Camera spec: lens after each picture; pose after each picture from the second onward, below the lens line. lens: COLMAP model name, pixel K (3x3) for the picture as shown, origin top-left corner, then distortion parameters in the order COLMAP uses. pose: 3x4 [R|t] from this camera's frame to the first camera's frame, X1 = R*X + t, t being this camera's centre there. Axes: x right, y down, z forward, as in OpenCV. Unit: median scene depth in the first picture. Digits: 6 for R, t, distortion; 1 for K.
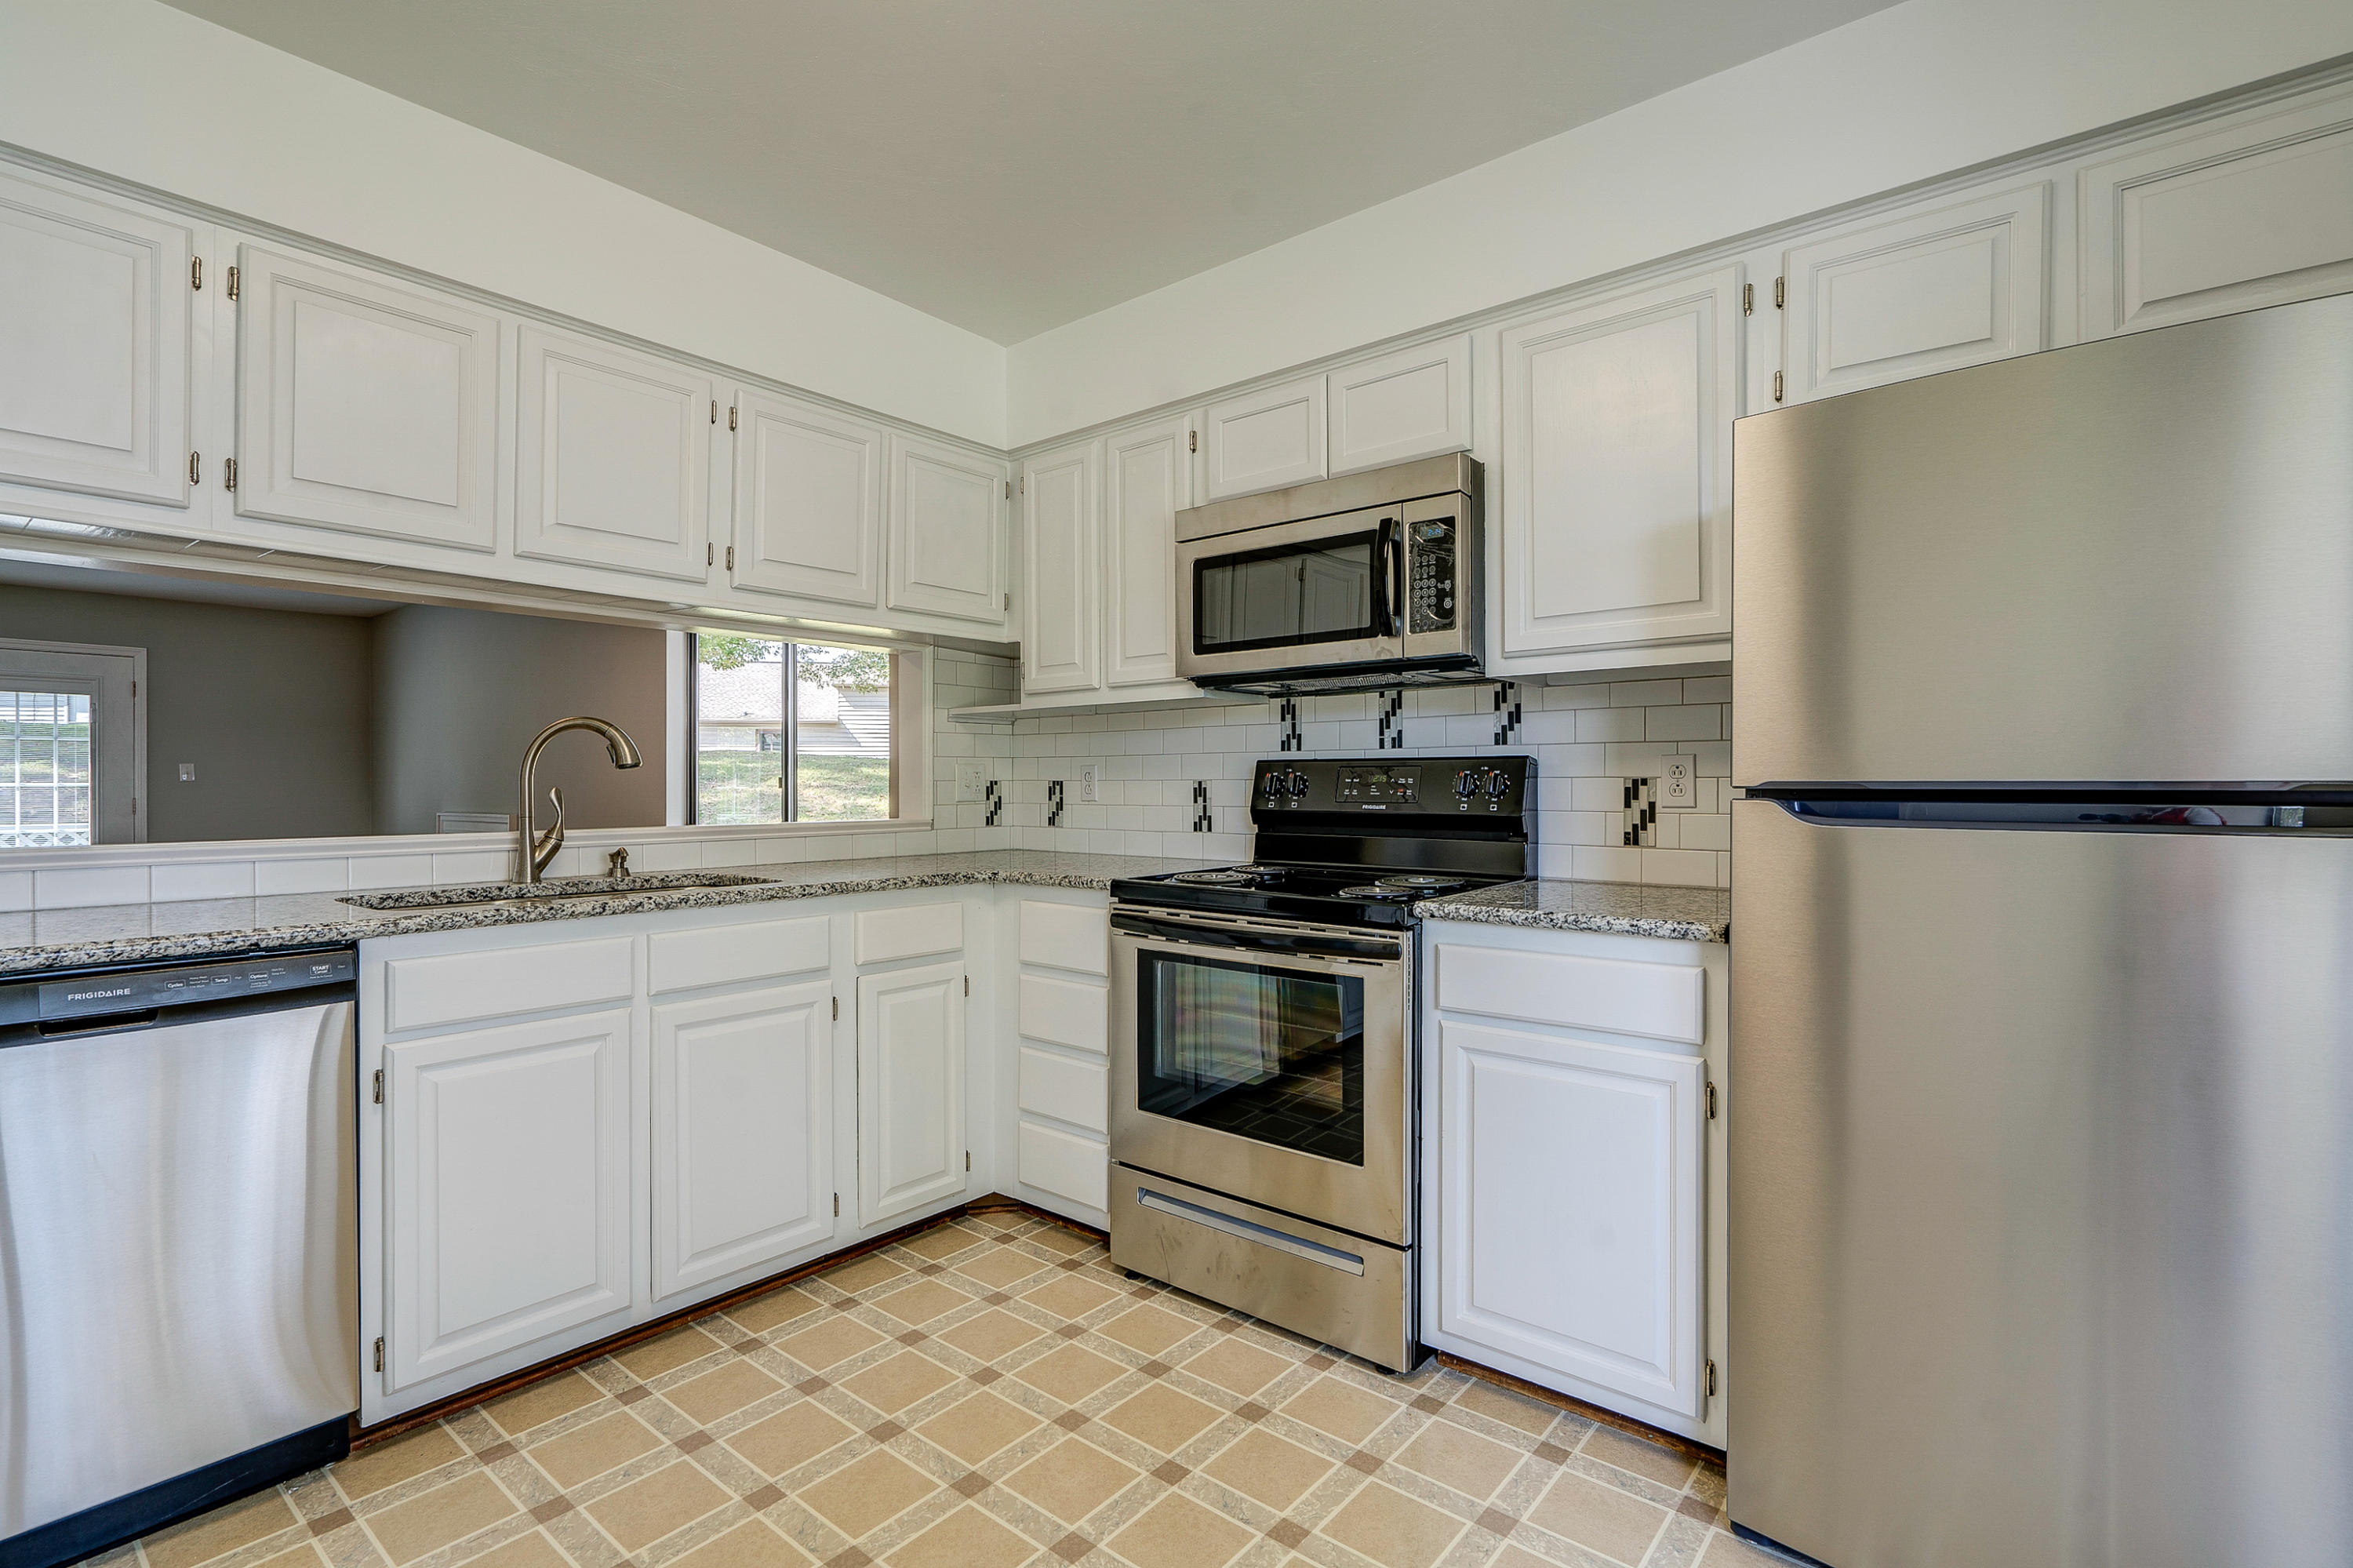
lens RADIAL K [[1141.7, 0, 1133.5], [0, 1141.7, 786.9], [0, 0, 1]] dist [0.017615, -0.000053]
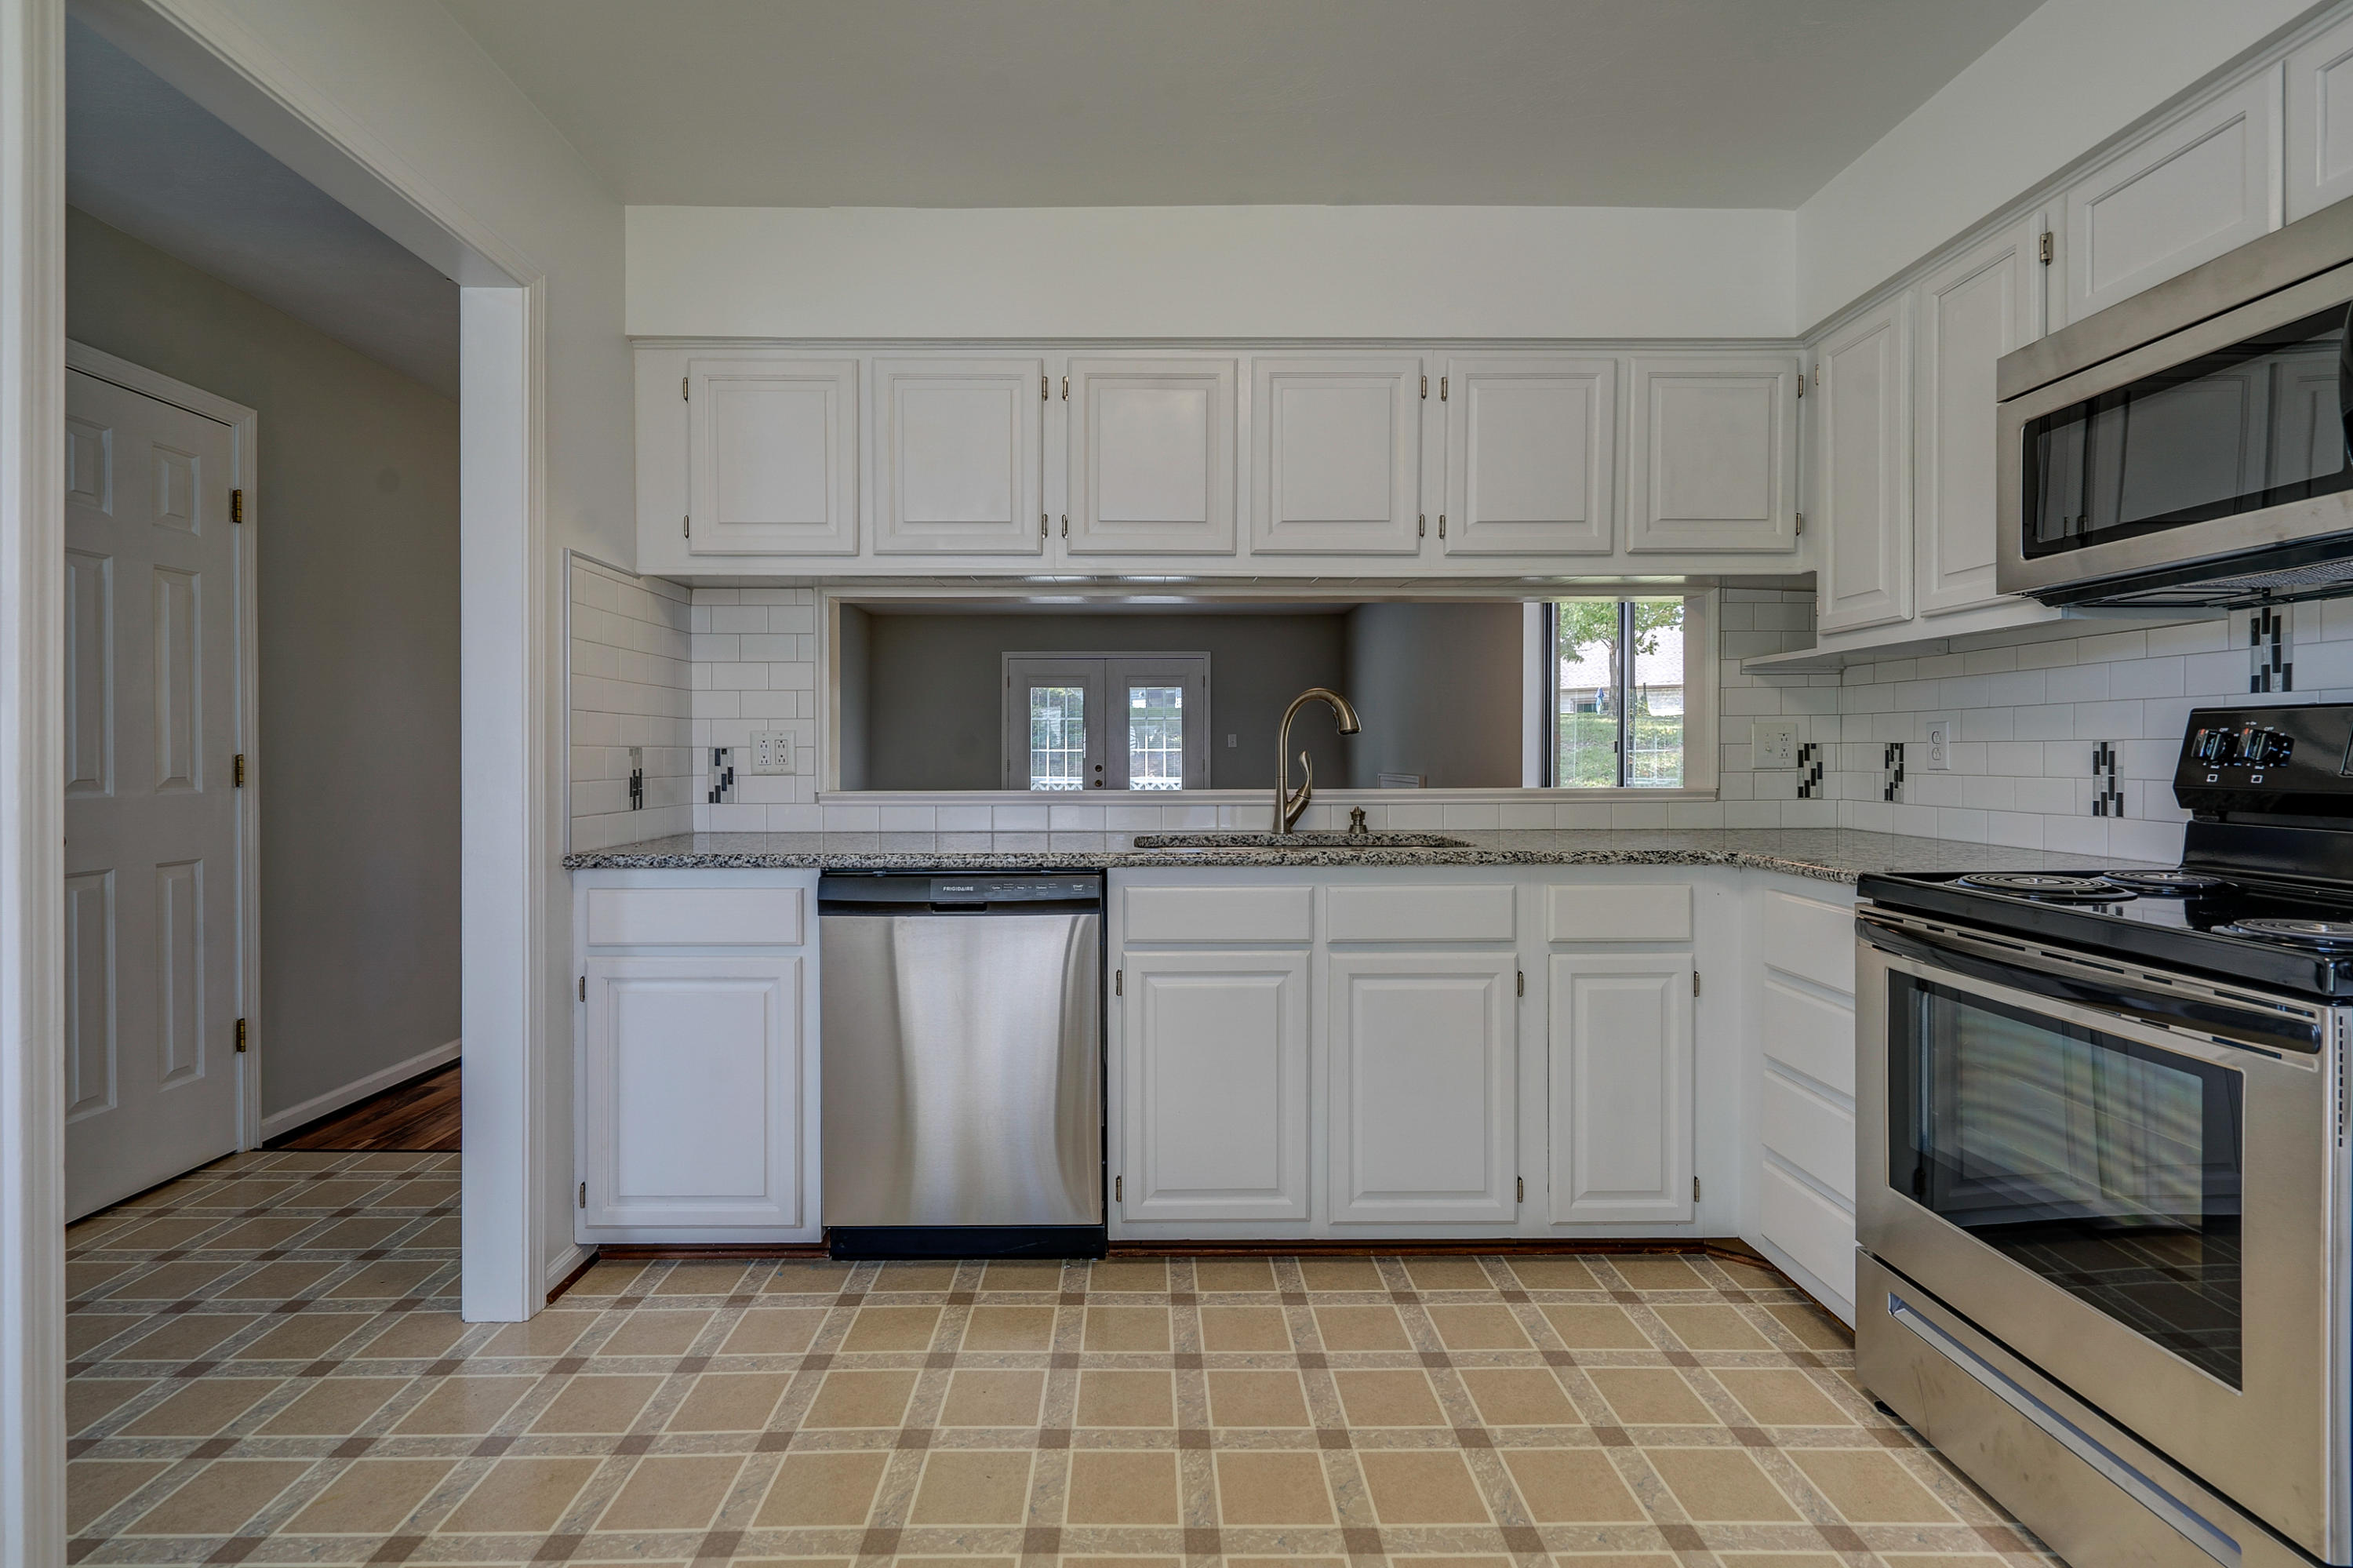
lens RADIAL K [[1096.2, 0, 1134.2], [0, 1096.2, 758.8], [0, 0, 1]] dist [0.002415, 0.003440]
pose [[0.647246, 0.004540, -0.762267, 0.222464], [0.000291, 0.999981, 0.006202, 0.000791], [0.762281, -0.004236, 0.647232, 0.164516]]
